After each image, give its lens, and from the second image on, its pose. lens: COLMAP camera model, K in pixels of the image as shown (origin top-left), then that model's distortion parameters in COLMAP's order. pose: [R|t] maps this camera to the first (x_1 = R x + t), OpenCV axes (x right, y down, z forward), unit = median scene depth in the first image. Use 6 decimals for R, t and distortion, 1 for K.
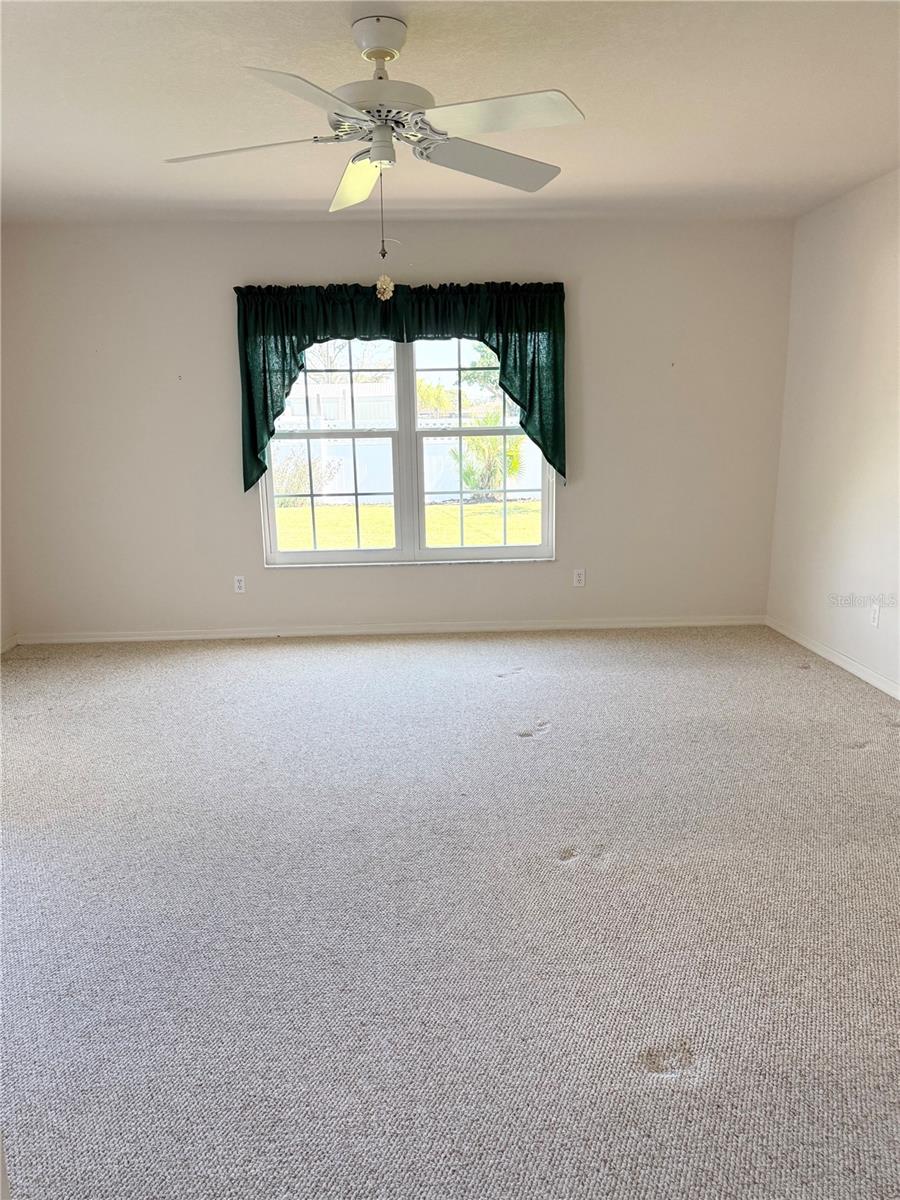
lens RADIAL K [[839.7, 0, 448.8], [0, 839.7, 607.0], [0, 0, 1]] dist [0.063596, -0.009727]
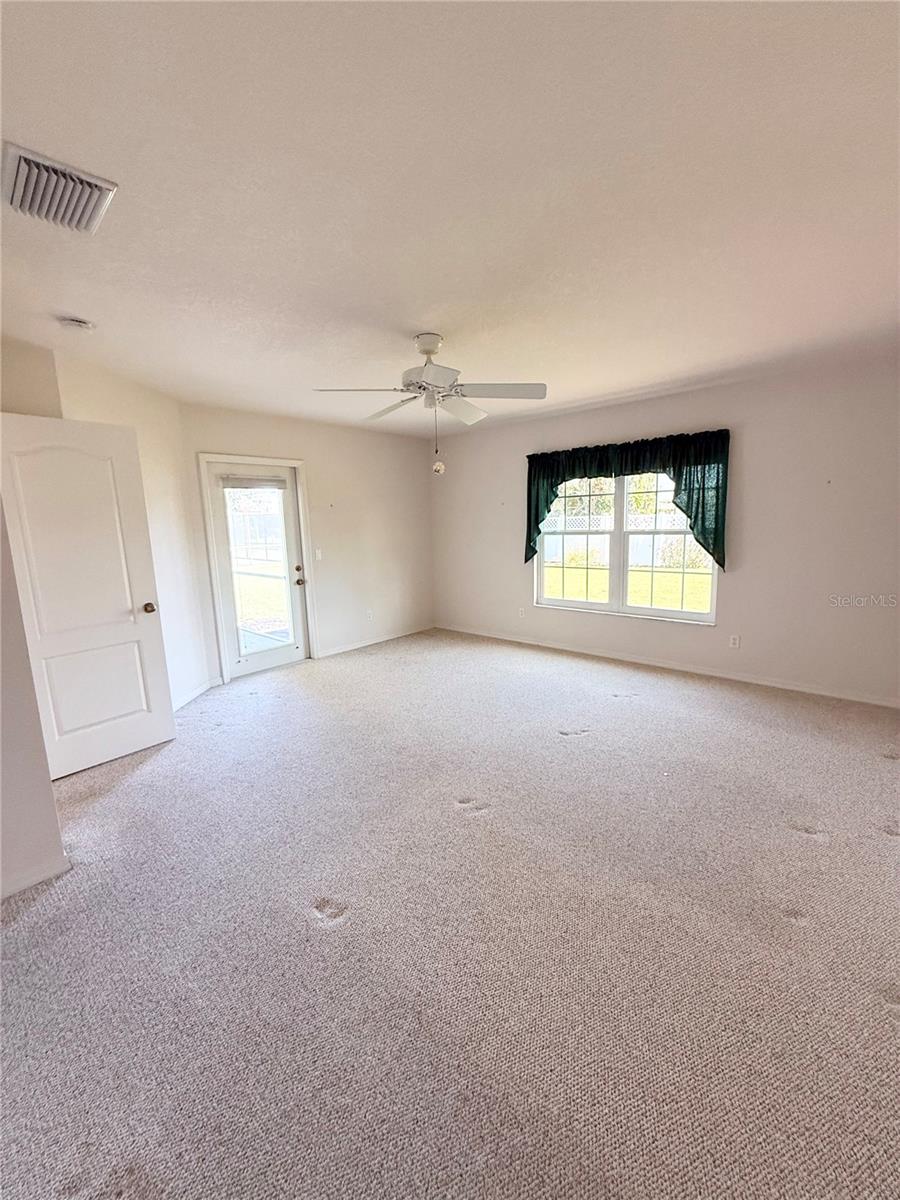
lens RADIAL K [[480.0, 0, 443.3], [0, 480.0, 593.6], [0, 0, 1]] dist [0.002522, -0.000786]
pose [[0.716365, 0.102131, -0.690211, 0.361143], [-0.134975, 0.990828, 0.006524, -0.055140], [0.684546, 0.088487, 0.723579, 0.130747]]
